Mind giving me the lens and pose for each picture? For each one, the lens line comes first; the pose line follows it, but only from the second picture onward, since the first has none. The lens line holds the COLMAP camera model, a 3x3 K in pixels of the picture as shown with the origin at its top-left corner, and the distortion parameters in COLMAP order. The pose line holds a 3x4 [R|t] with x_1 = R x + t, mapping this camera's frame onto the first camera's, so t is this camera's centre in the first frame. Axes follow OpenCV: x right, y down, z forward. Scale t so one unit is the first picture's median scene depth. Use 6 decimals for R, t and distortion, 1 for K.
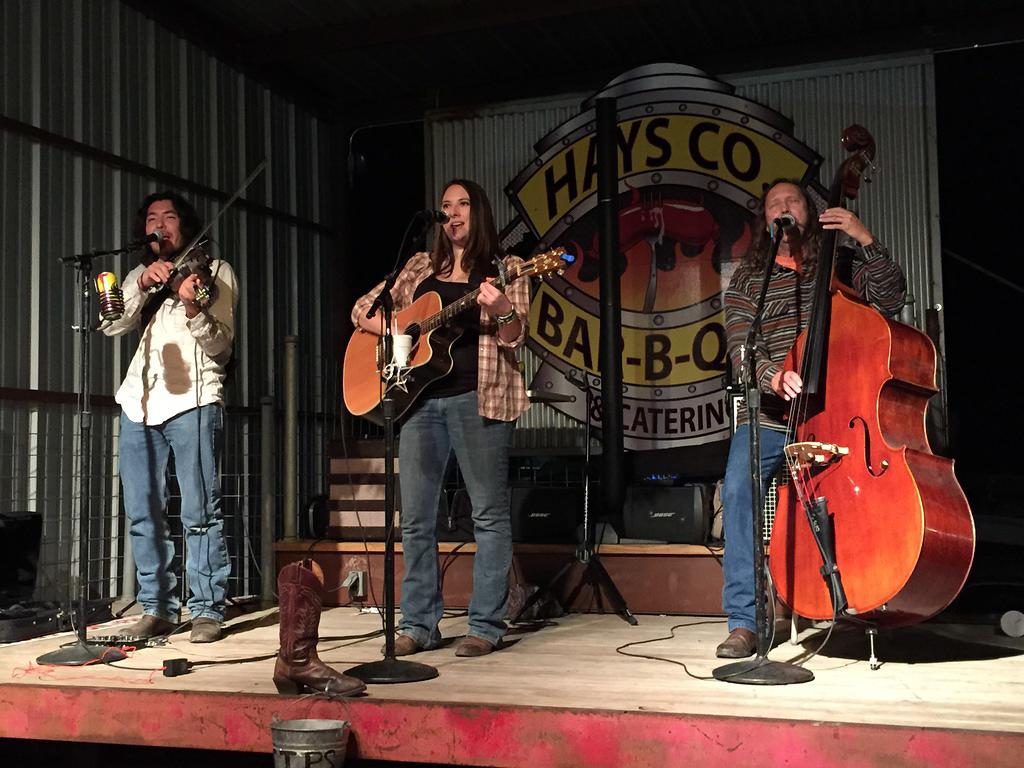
lens RADIAL K [[1285.7, 0, 512.0], [0, 1285.7, 384.0], [0, 0, 1]] dist [0.040287, 0.024821]
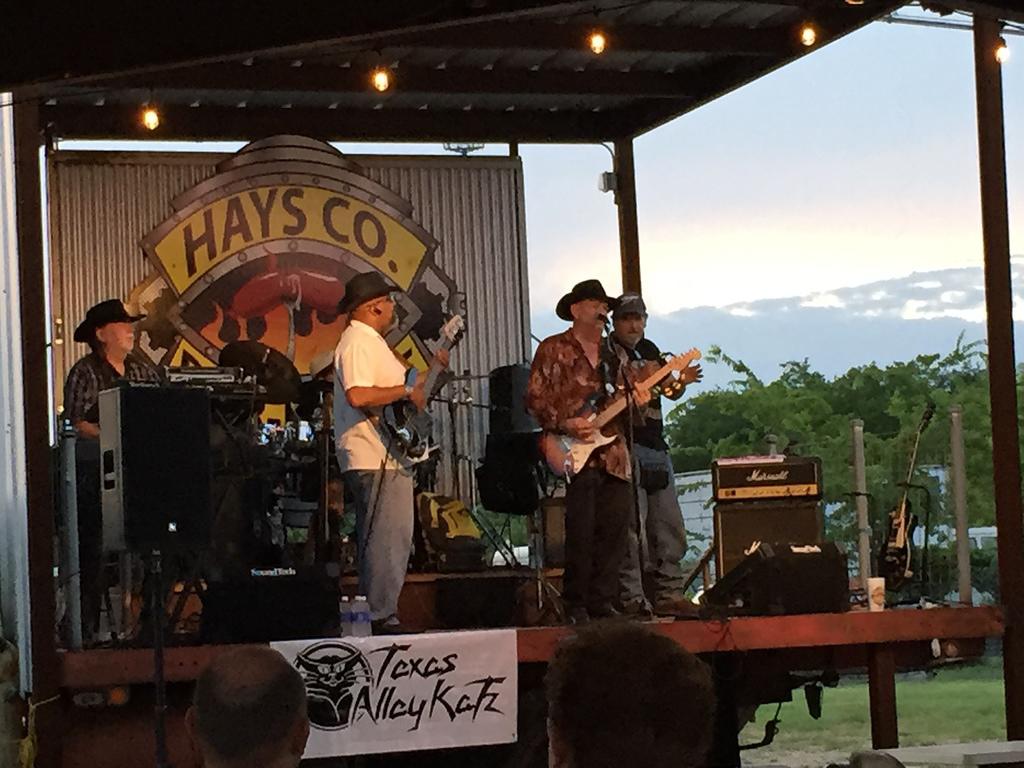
lens RADIAL K [[3020.6, 0, 512.0], [0, 3020.6, 384.0], [0, 0, 1]] dist [0.136994, -1.208028]
pose [[0.750720, 0.027432, 0.660051, -1.381656], [-0.015206, 0.999590, -0.024249, 0.008125], [-0.660446, 0.008167, 0.750830, -0.961540]]
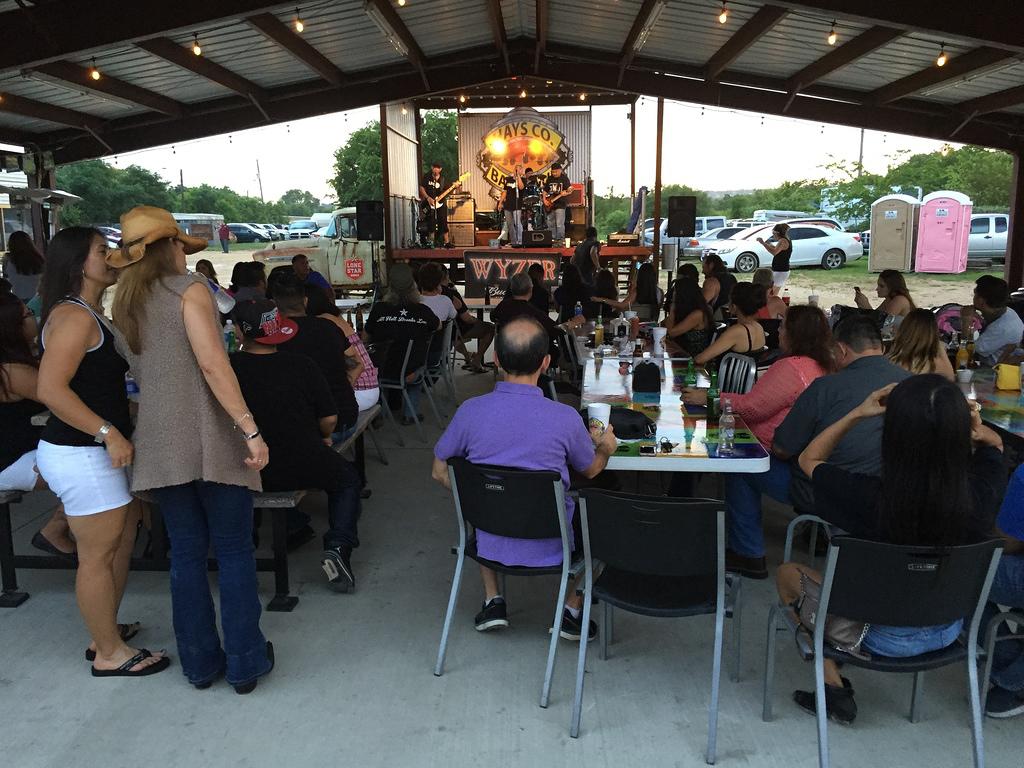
lens RADIAL K [[867.1, 0, 512.0], [0, 867.1, 384.0], [0, 0, 1]] dist [0.071915, -0.092576]
pose [[0.947073, -0.055309, 0.316218, -0.800104], [-0.025157, 0.969229, 0.244871, -0.086202], [-0.320031, -0.239865, 0.916540, -1.587458]]
